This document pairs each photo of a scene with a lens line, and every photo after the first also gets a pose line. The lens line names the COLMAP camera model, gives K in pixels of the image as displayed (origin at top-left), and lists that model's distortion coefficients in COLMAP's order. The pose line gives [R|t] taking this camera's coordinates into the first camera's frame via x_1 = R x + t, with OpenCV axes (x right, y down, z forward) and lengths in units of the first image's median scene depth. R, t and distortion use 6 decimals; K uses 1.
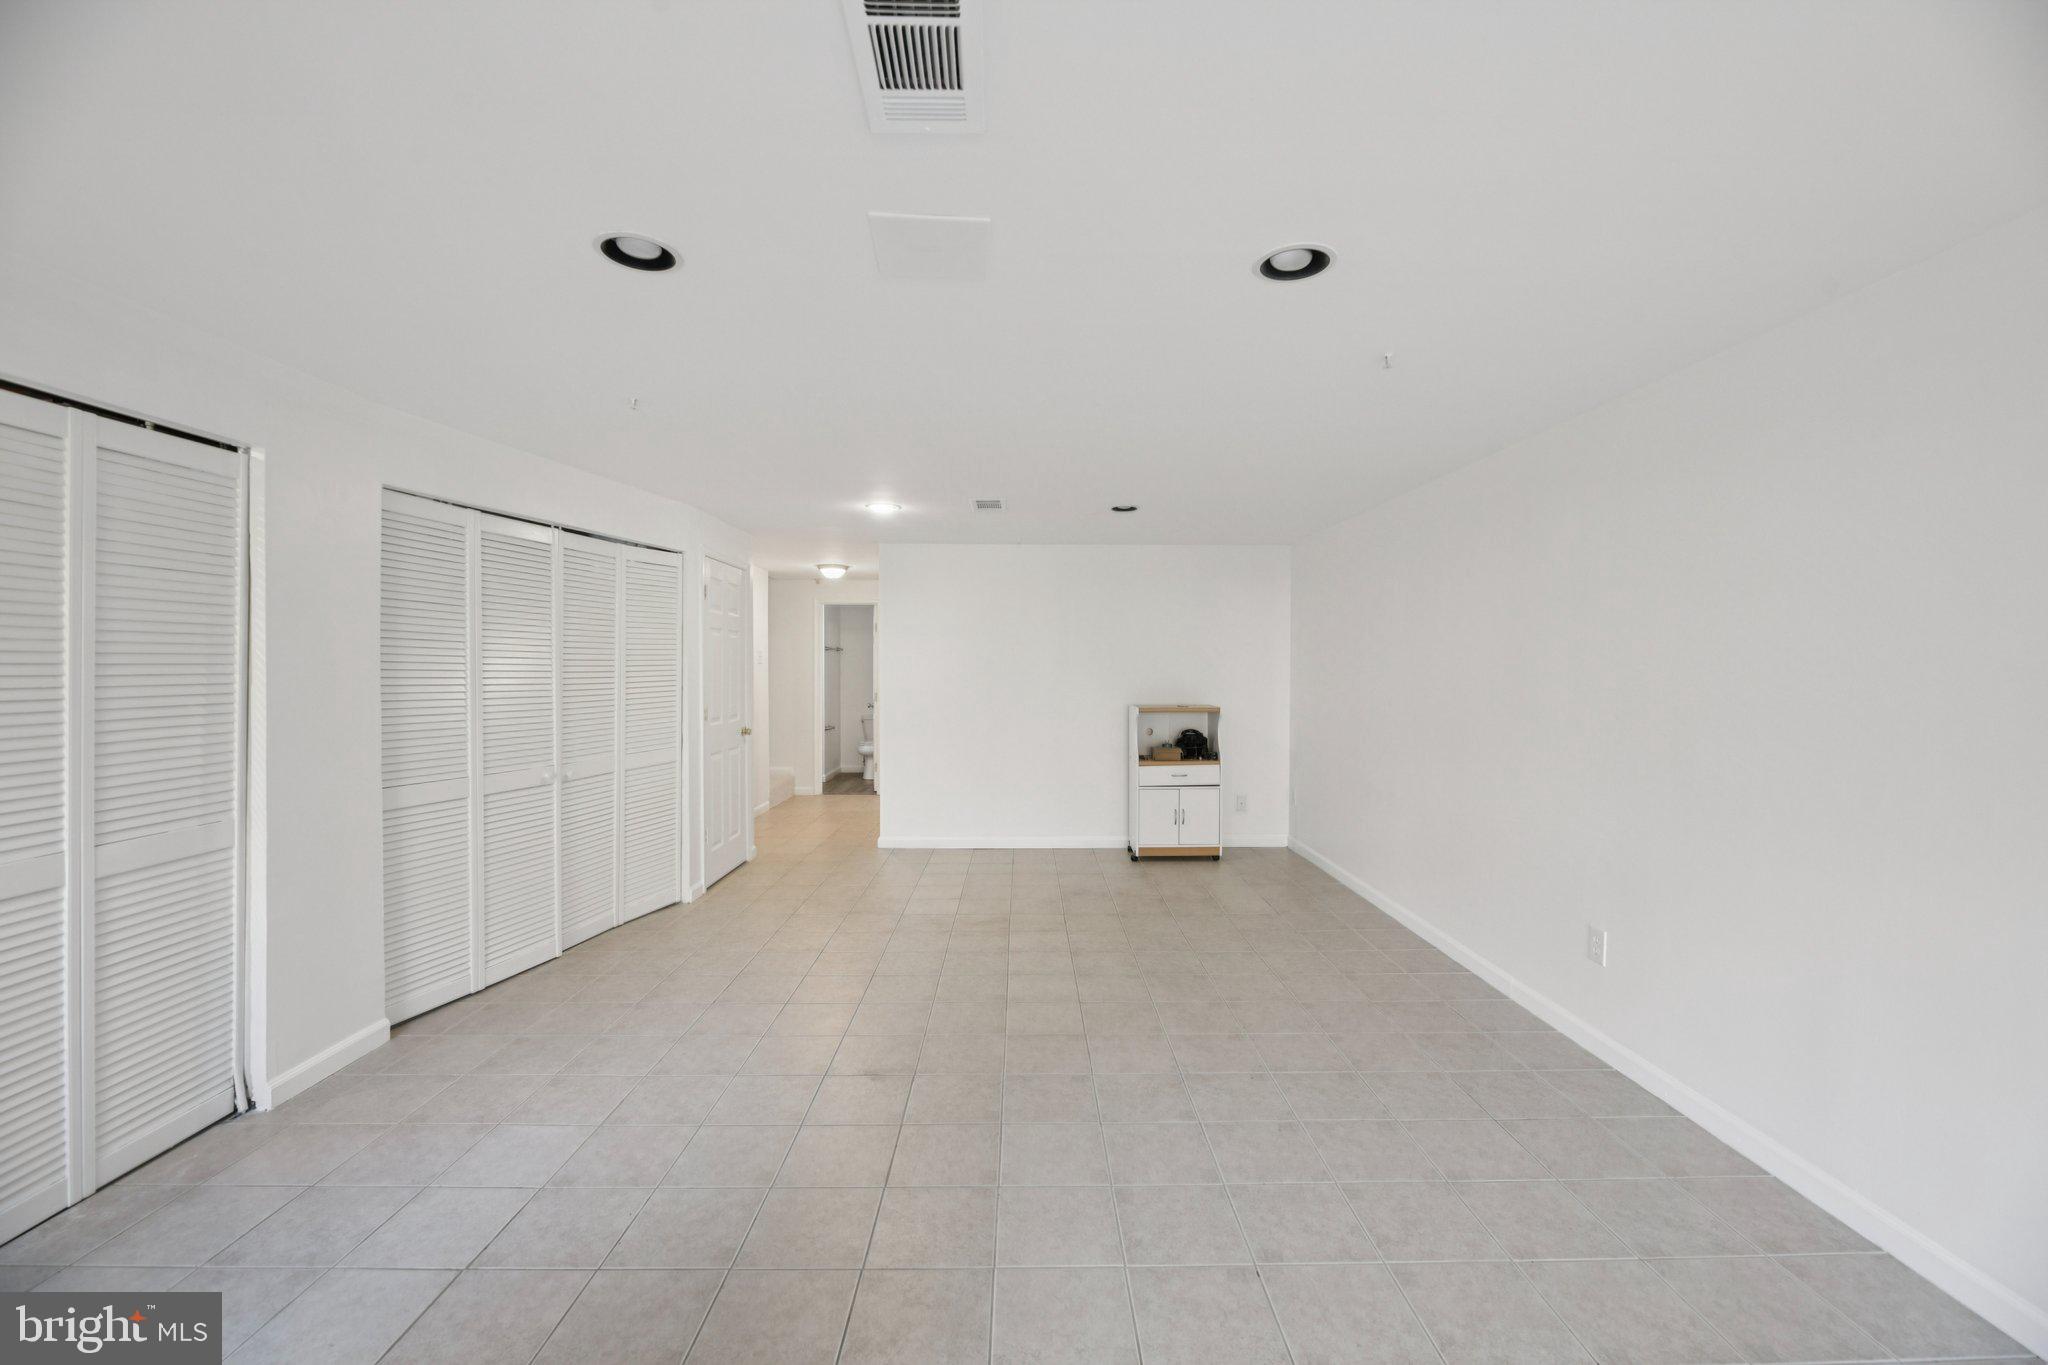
lens RADIAL K [[830.3, 0, 1041.8], [0, 830.3, 681.4], [0, 0, 1]] dist [-0.003892, -0.000394]
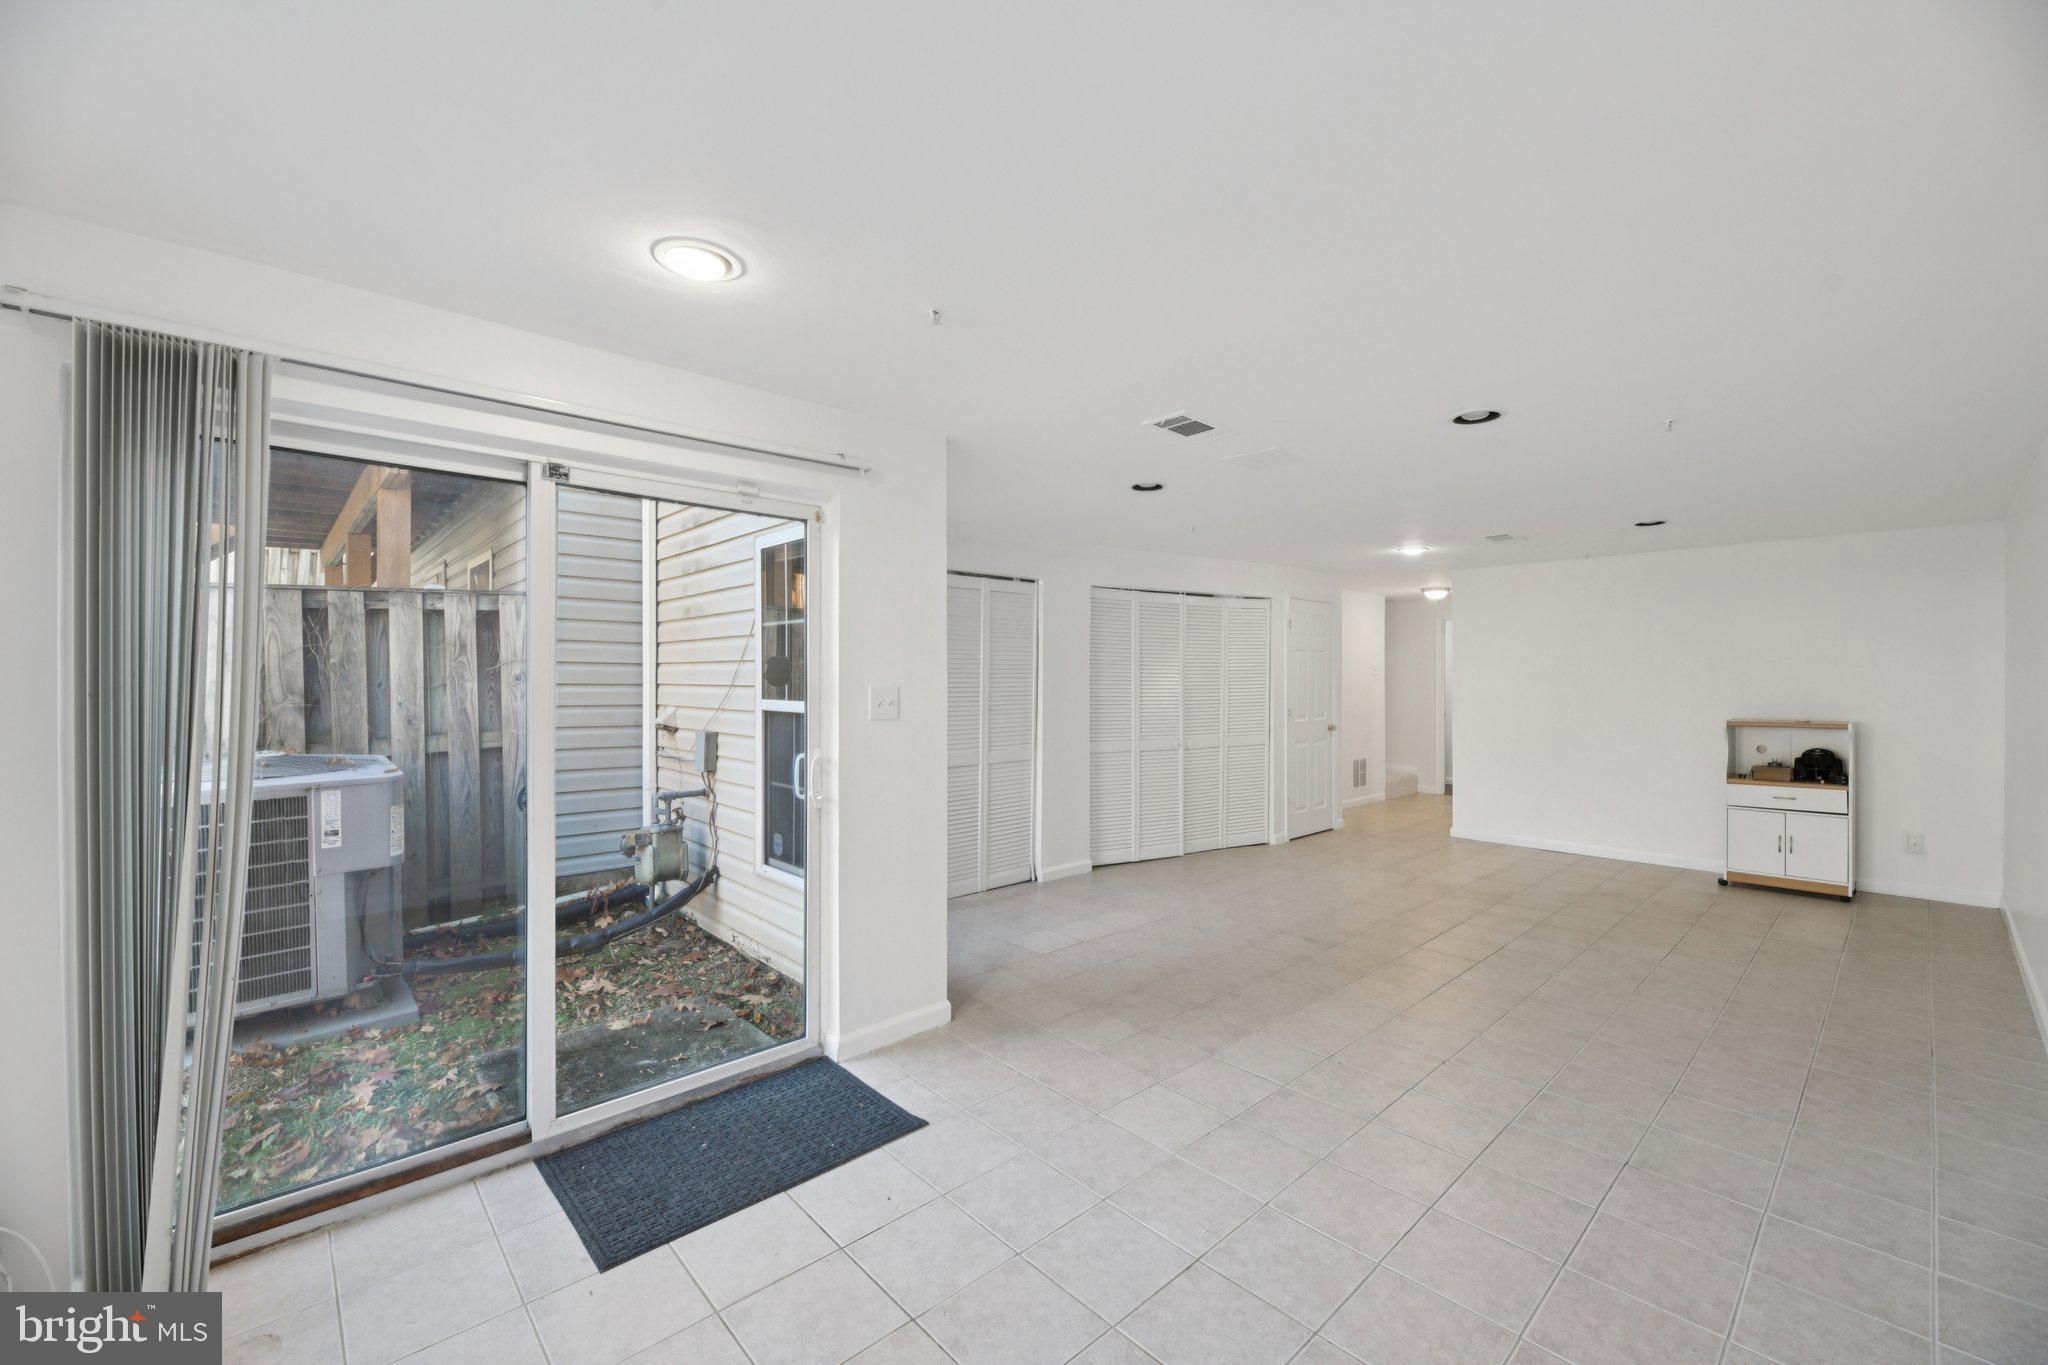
lens RADIAL K [[830.3, 0, 1019.0], [0, 830.3, 679.1], [0, 0, 1]] dist [-0.003892, -0.000394]
pose [[0.653533, -0.000793, -0.756898, 0.455368], [-0.011194, 0.999880, -0.010713, 0.005484], [0.756815, 0.015474, 0.653445, -0.321887]]
